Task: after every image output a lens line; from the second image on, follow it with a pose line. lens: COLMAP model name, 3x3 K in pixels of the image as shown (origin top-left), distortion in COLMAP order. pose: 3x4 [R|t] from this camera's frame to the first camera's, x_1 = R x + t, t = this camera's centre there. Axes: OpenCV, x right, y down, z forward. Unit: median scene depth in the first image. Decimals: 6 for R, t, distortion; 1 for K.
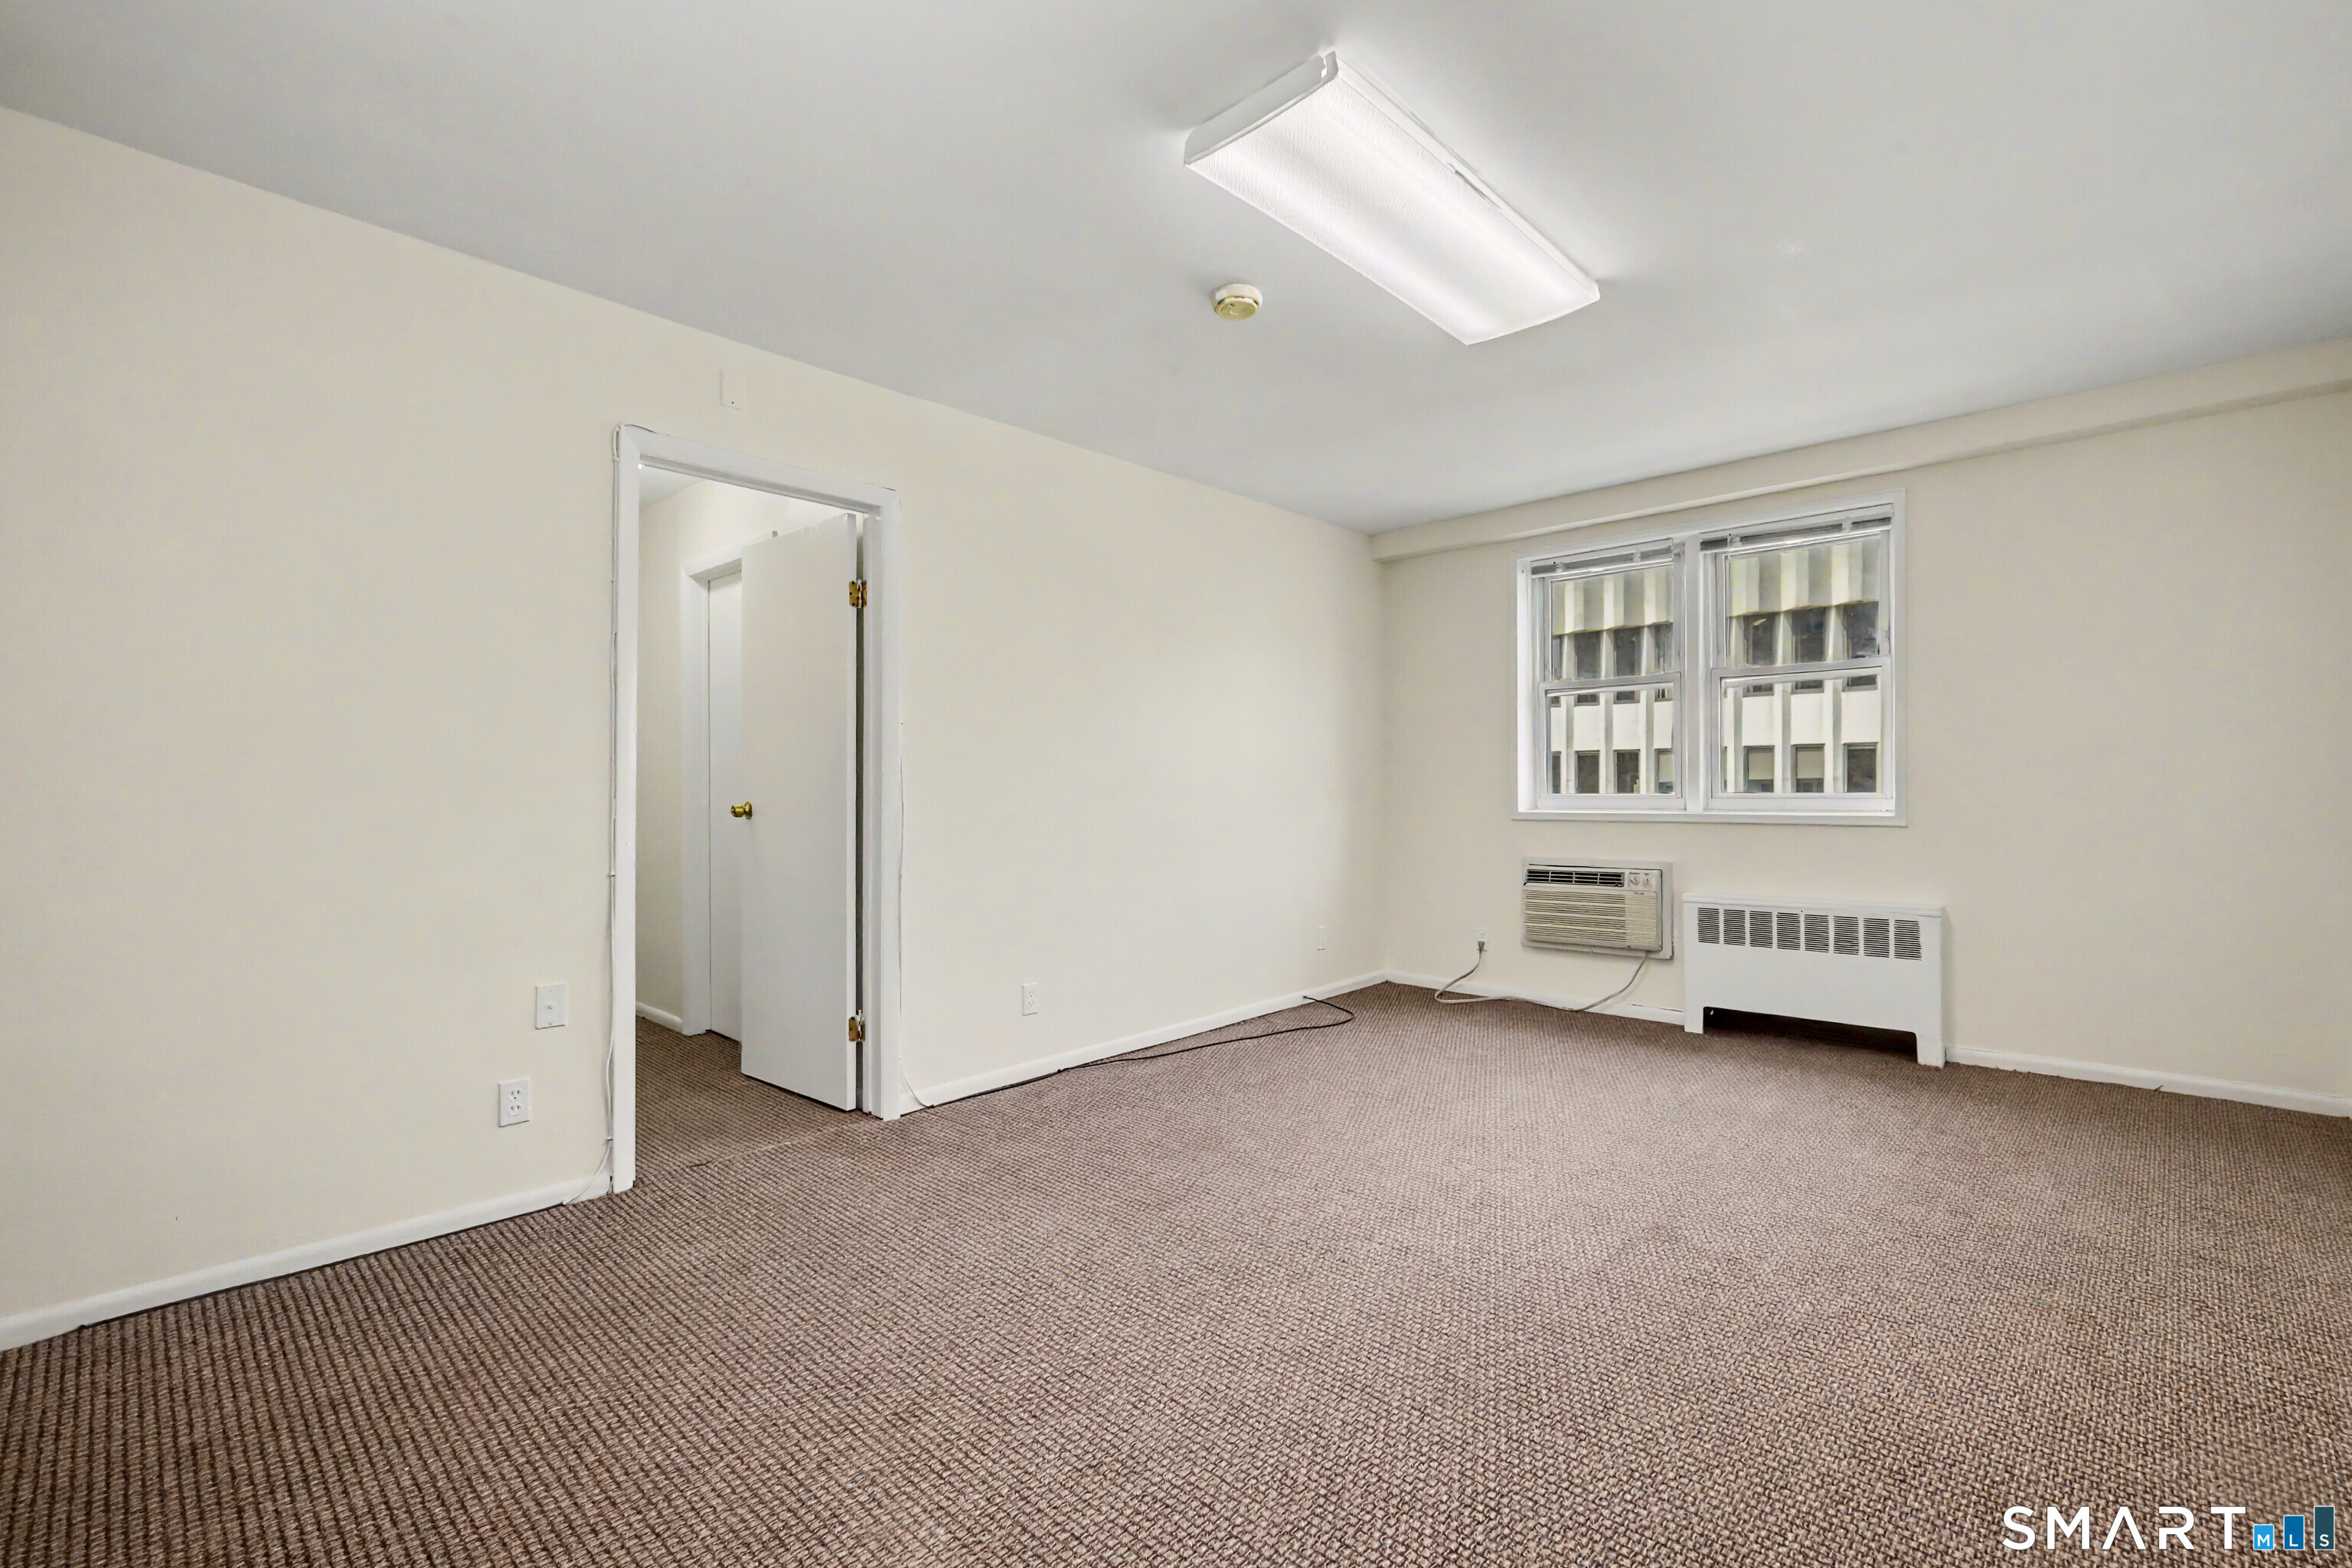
lens RADIAL K [[1036.5, 0, 1178.1], [0, 1036.5, 790.7], [0, 0, 1]] dist [0.000994, 0.000061]
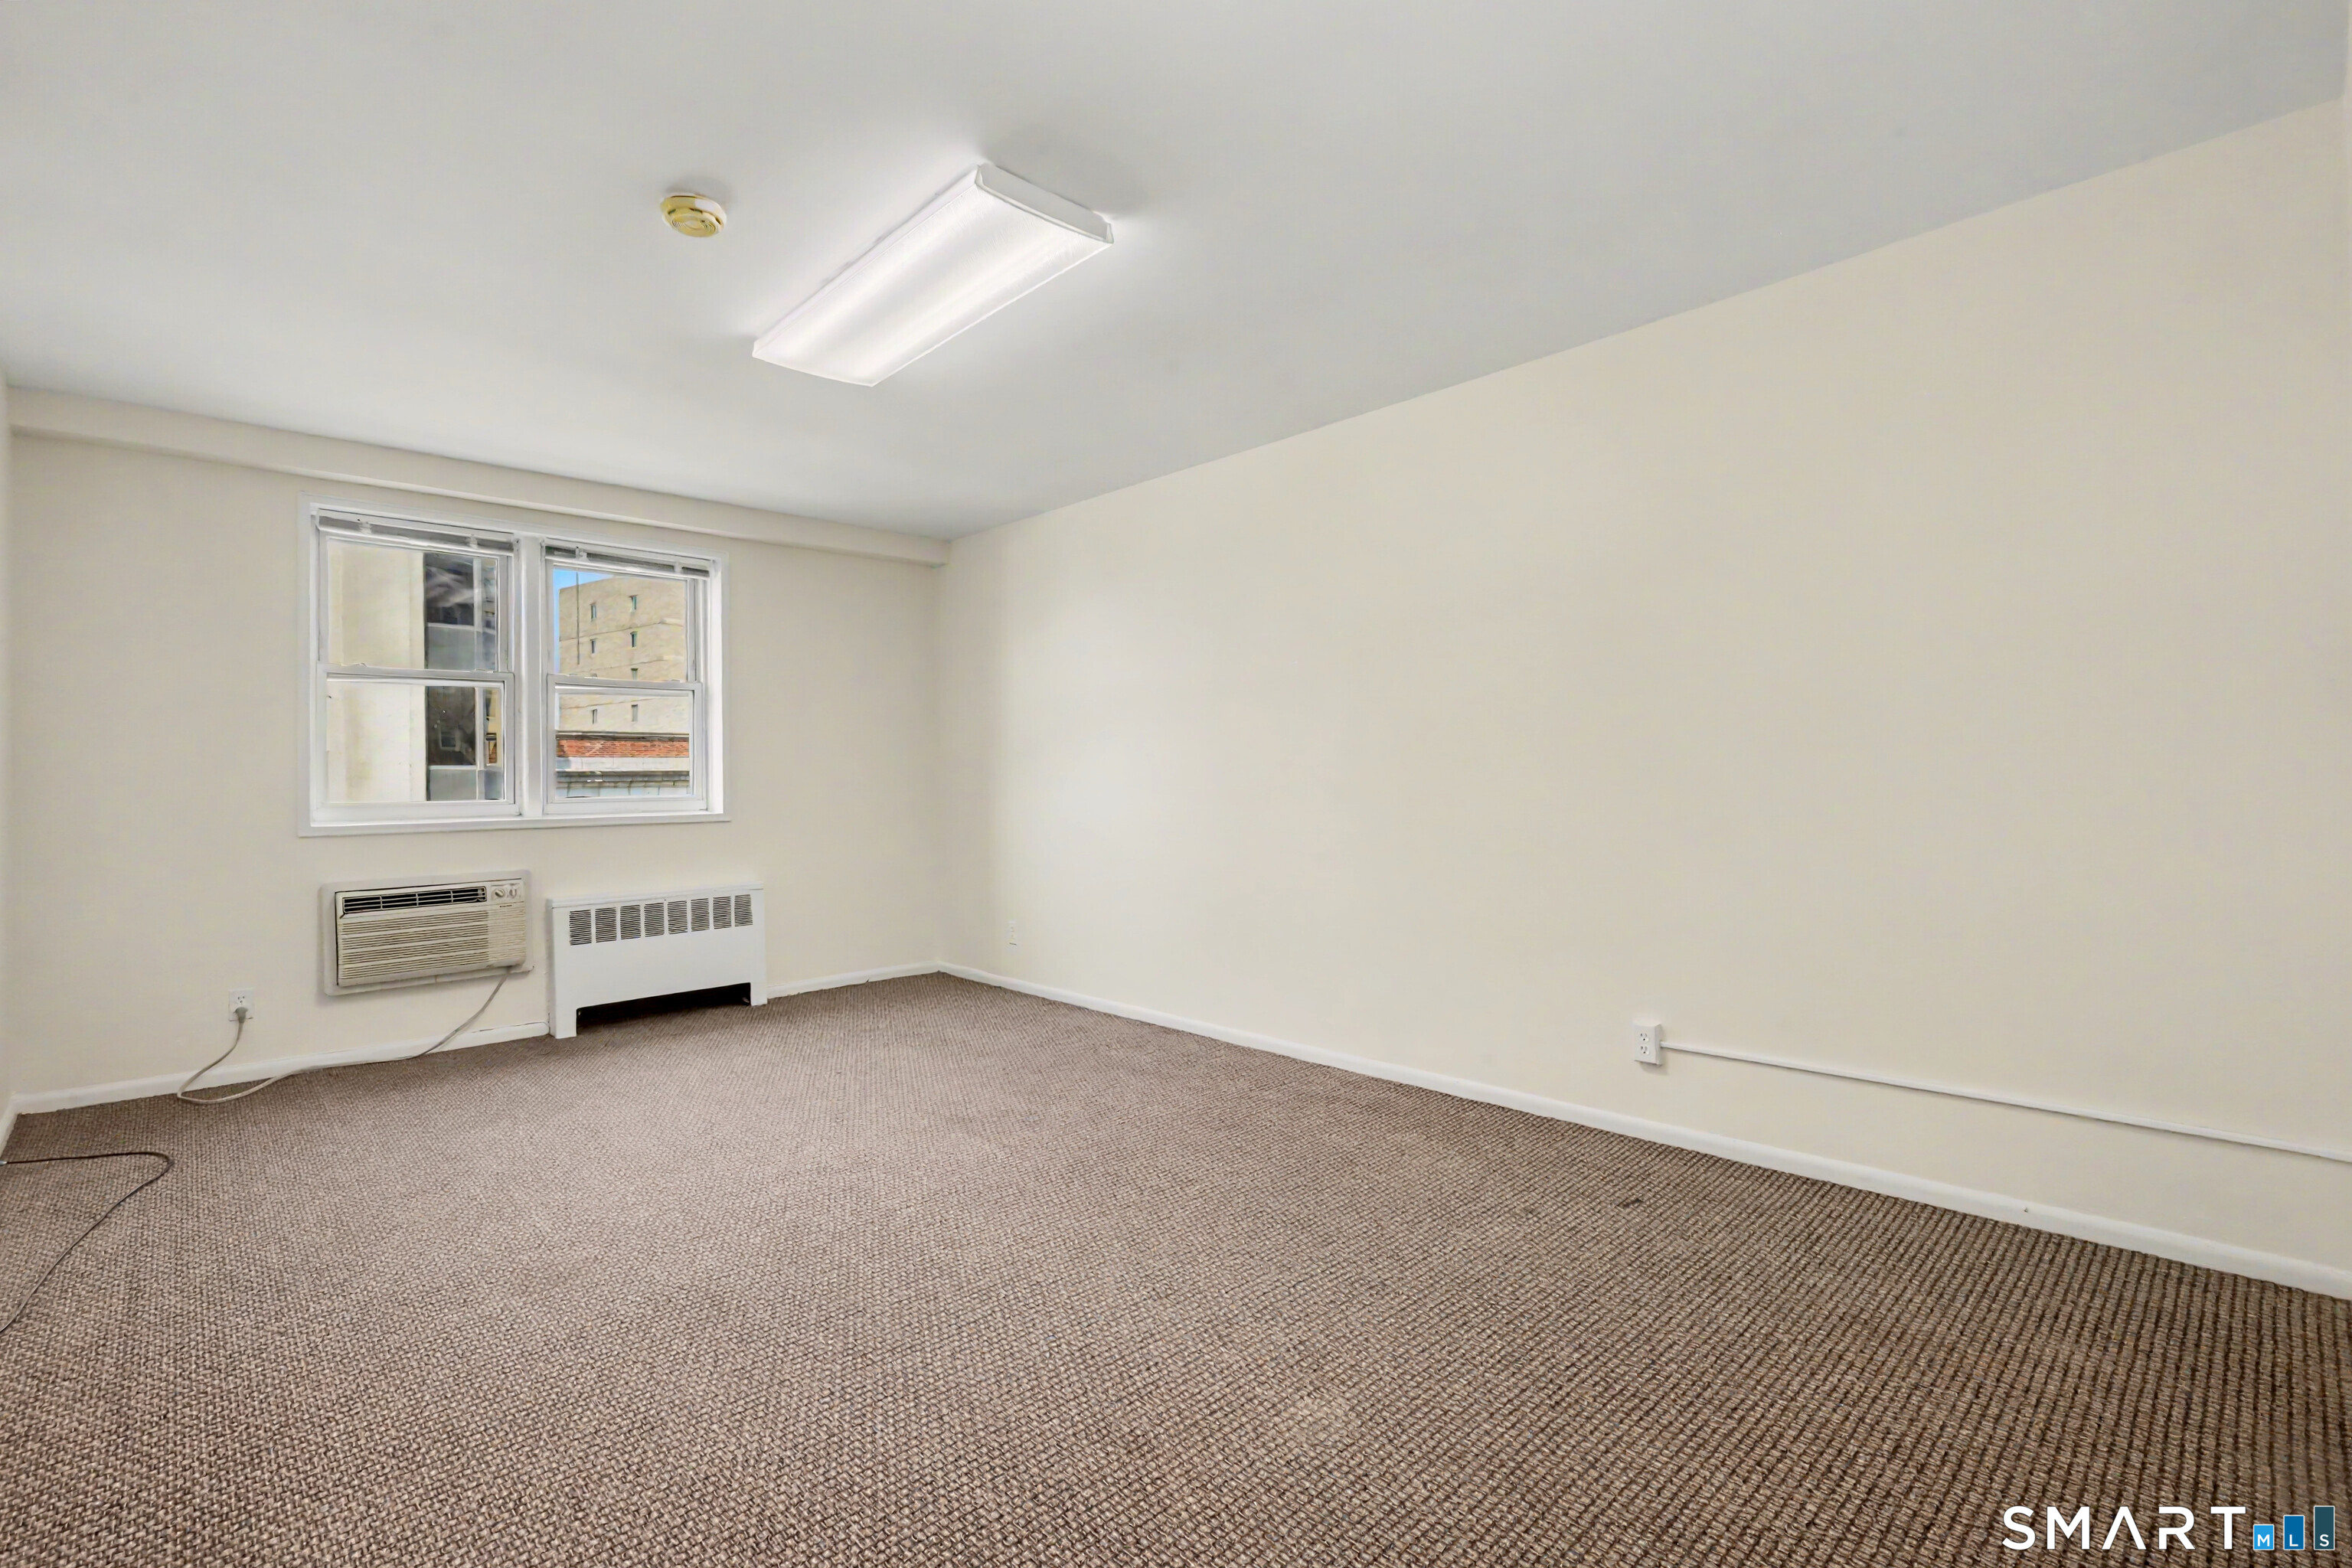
lens RADIAL K [[1040.7, 0, 1184.4], [0, 1040.7, 780.7], [0, 0, 1]] dist [-0.001691, -0.000334]
pose [[0.045862, 0.002630, 0.998944, -0.493341], [0.014721, 0.999886, -0.003309, -0.002268], [-0.998839, 0.014857, 0.045818, 0.364398]]
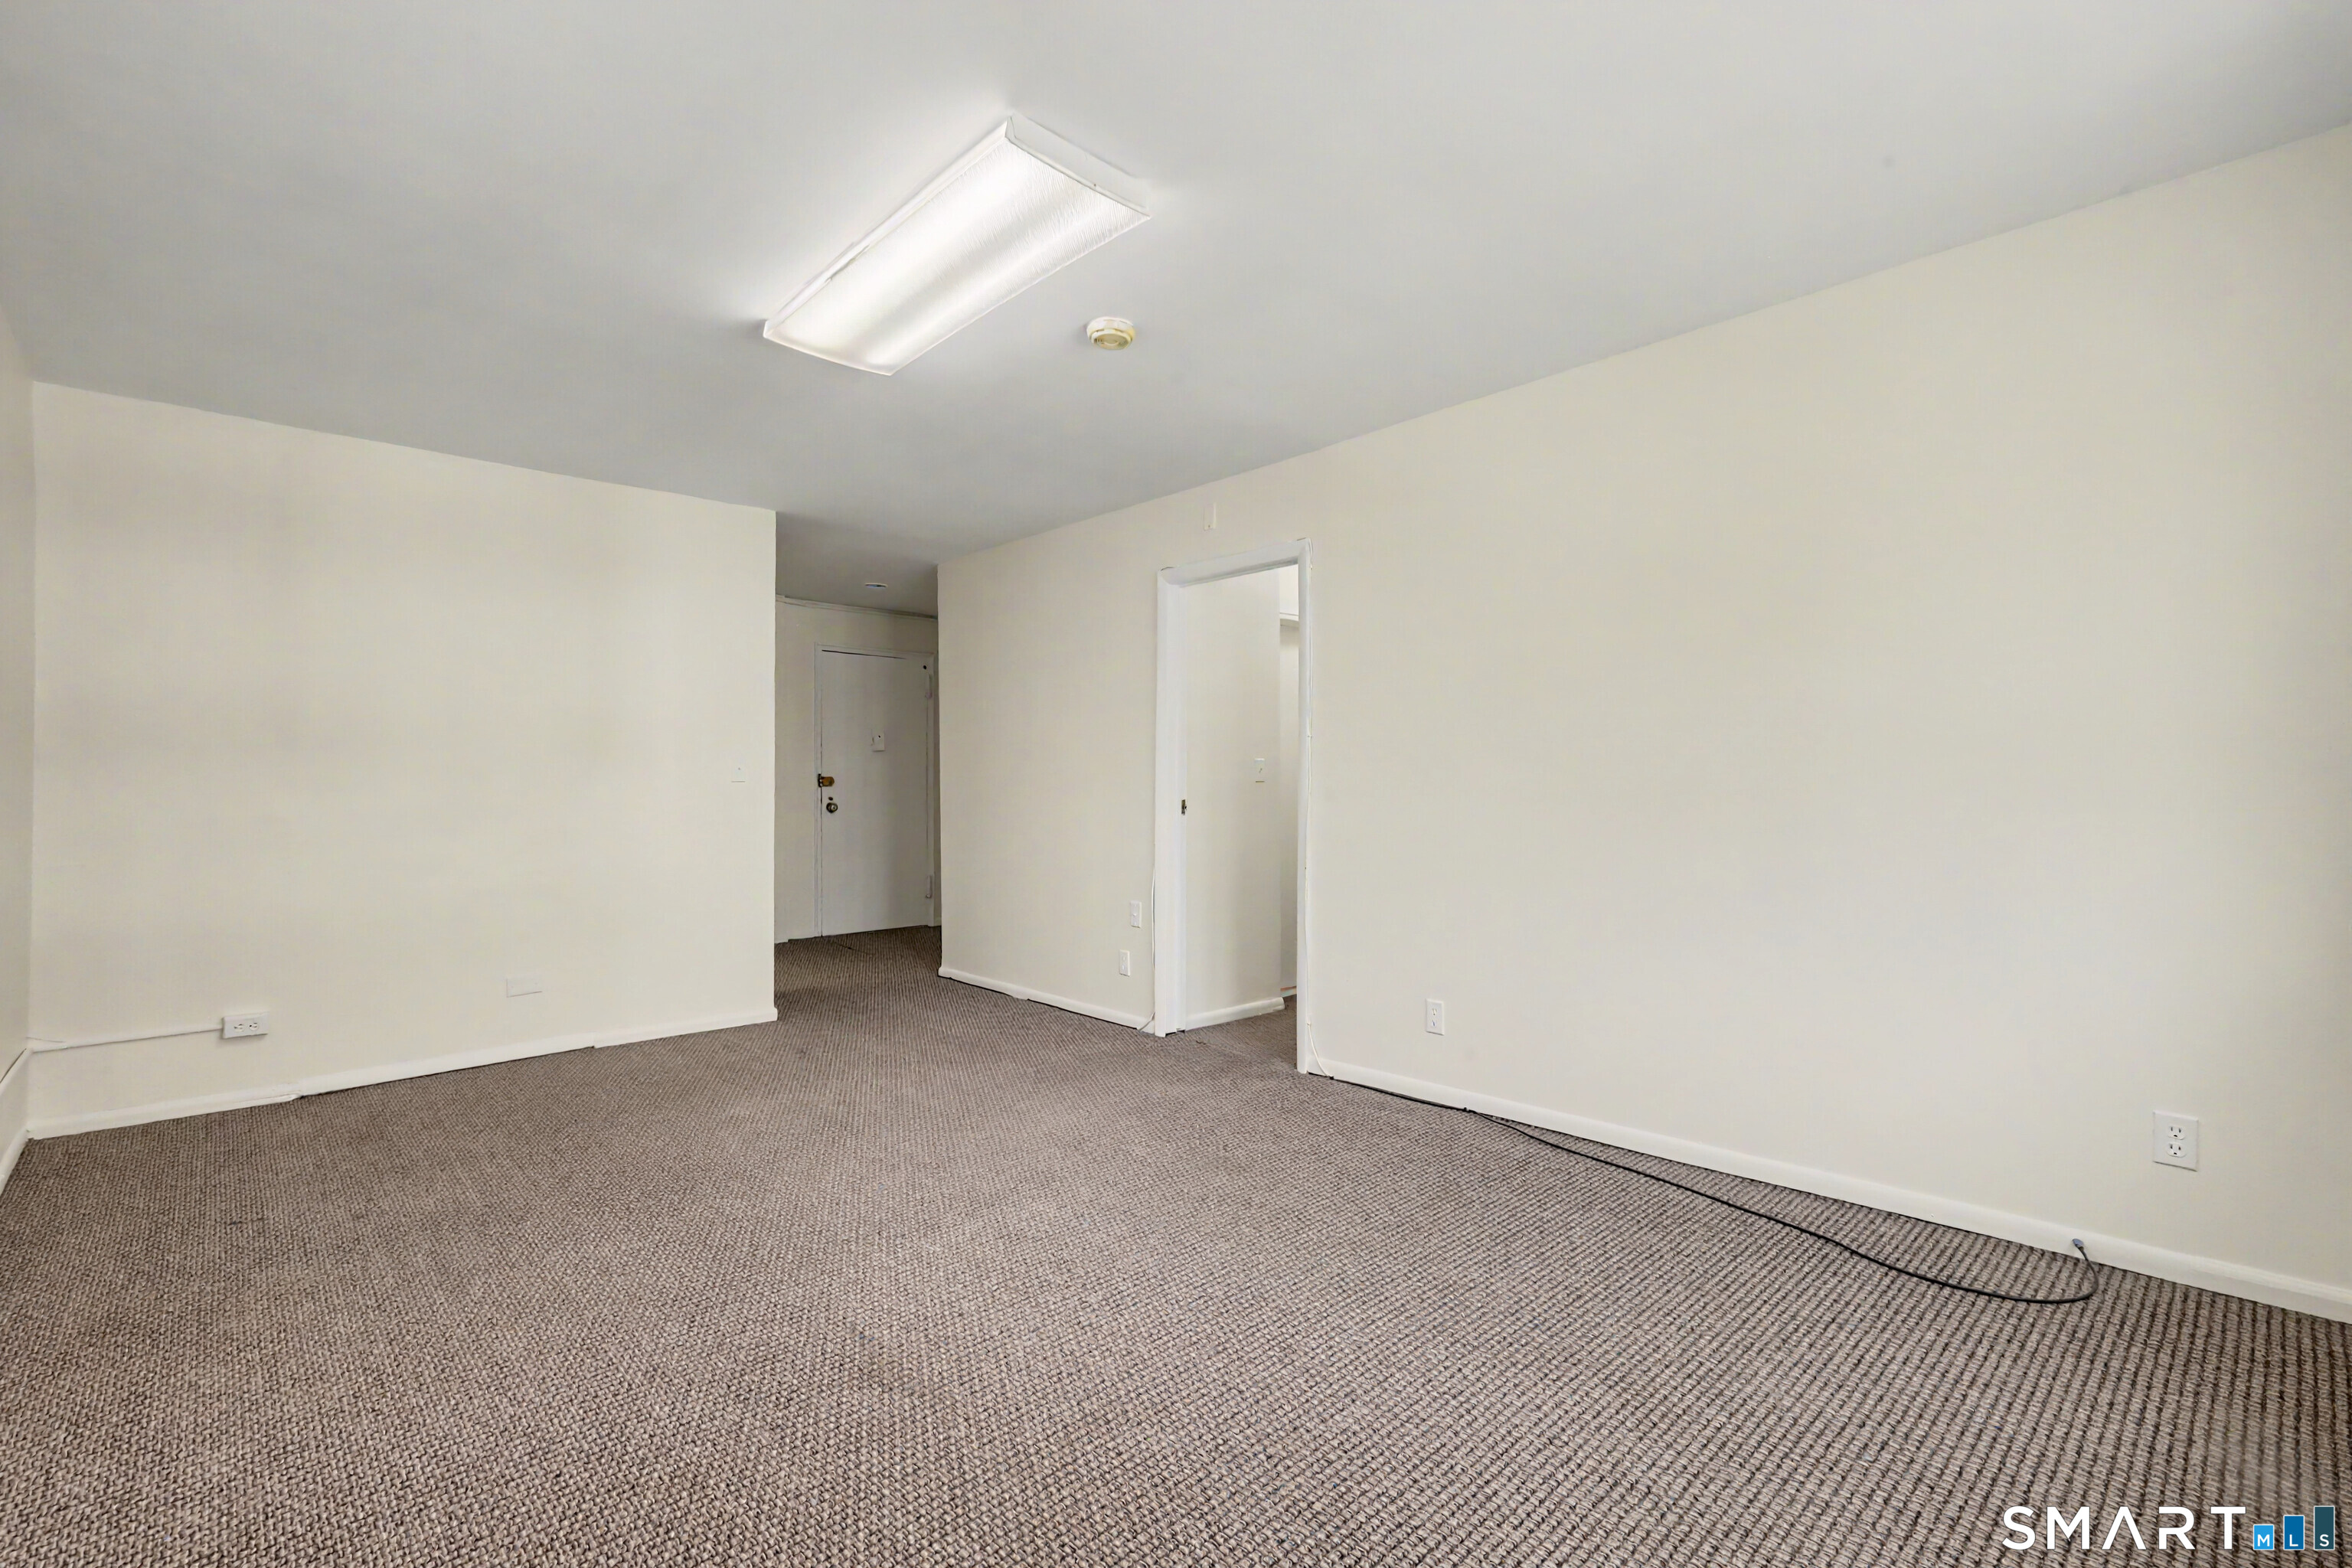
lens RADIAL K [[1036.5, 0, 1178.1], [0, 1036.5, 790.7], [0, 0, 1]] dist [0.000994, 0.000061]
pose [[-0.058964, 0.009555, -0.998214, 0.710133], [0.006689, 0.999936, 0.009176, -0.012552], [0.998238, -0.006136, -0.059024, 0.727830]]
